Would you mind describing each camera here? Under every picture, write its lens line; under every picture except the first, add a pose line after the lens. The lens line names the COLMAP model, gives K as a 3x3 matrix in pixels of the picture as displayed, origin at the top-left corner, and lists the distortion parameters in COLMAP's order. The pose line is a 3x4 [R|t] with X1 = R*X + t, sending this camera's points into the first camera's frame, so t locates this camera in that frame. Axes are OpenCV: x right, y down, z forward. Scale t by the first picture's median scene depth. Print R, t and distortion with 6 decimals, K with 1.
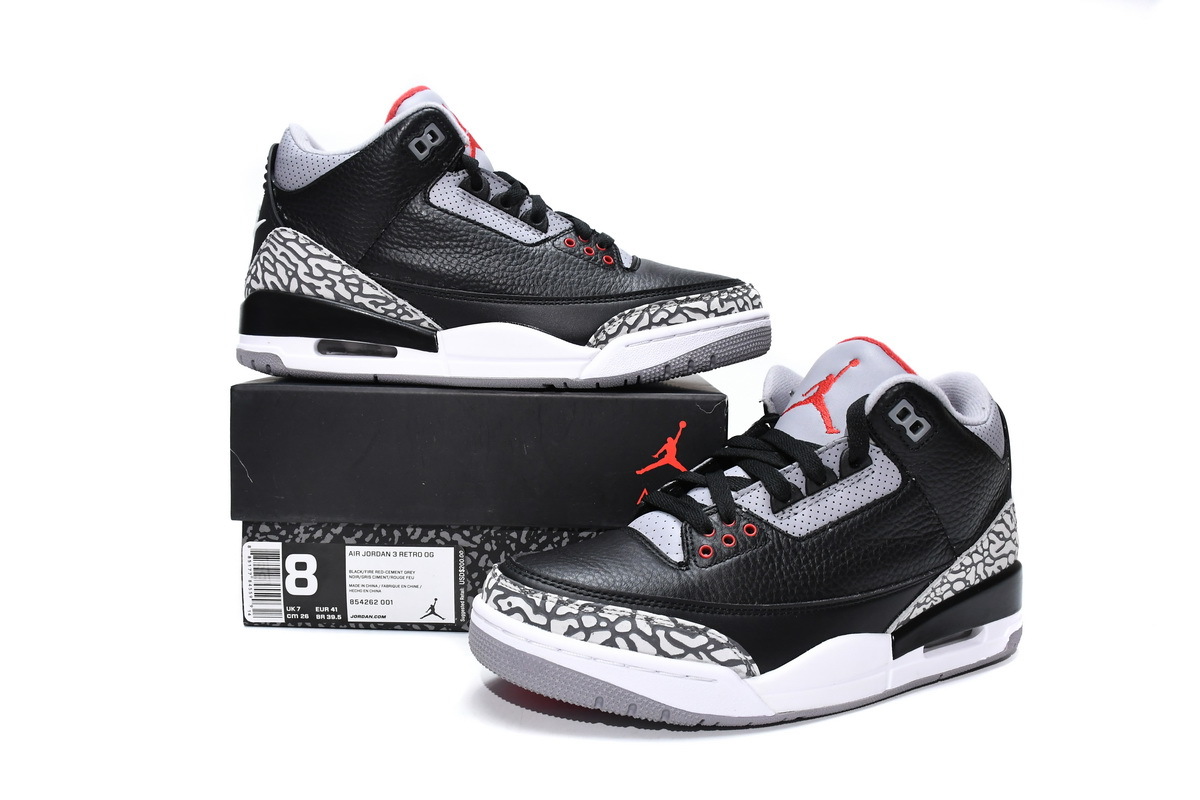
lens RADIAL K [[1138.8, 0, 601.8], [0, 1138.8, 402.6], [0, 0, 1]] dist [0.096552, 0.000000]
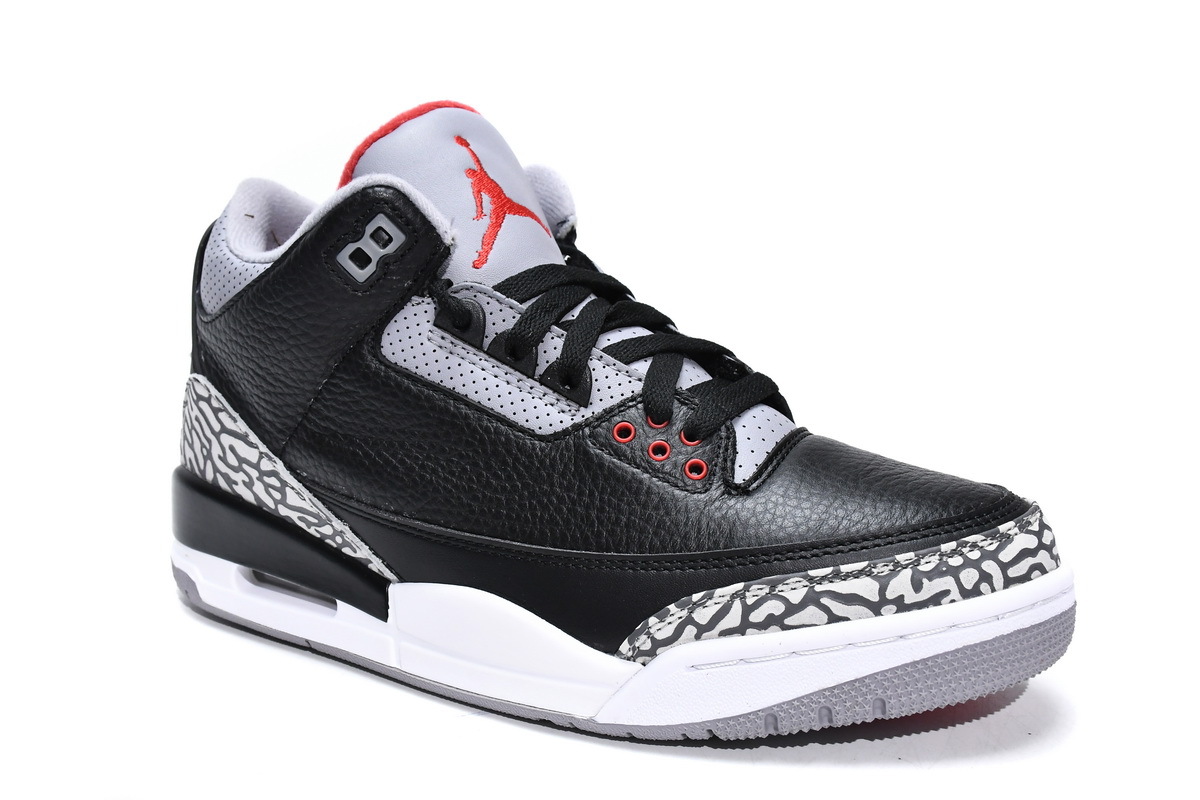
lens RADIAL K [[1366.7, 0, 596.7], [0, 1366.7, 394.6], [0, 0, 1]] dist [0.179942, 0.000000]
pose [[0.880339, 0.078351, -0.467829, 0.258091], [-0.003384, 0.987276, 0.158979, -0.262582], [0.474333, -0.138372, 0.869403, 0.462462]]
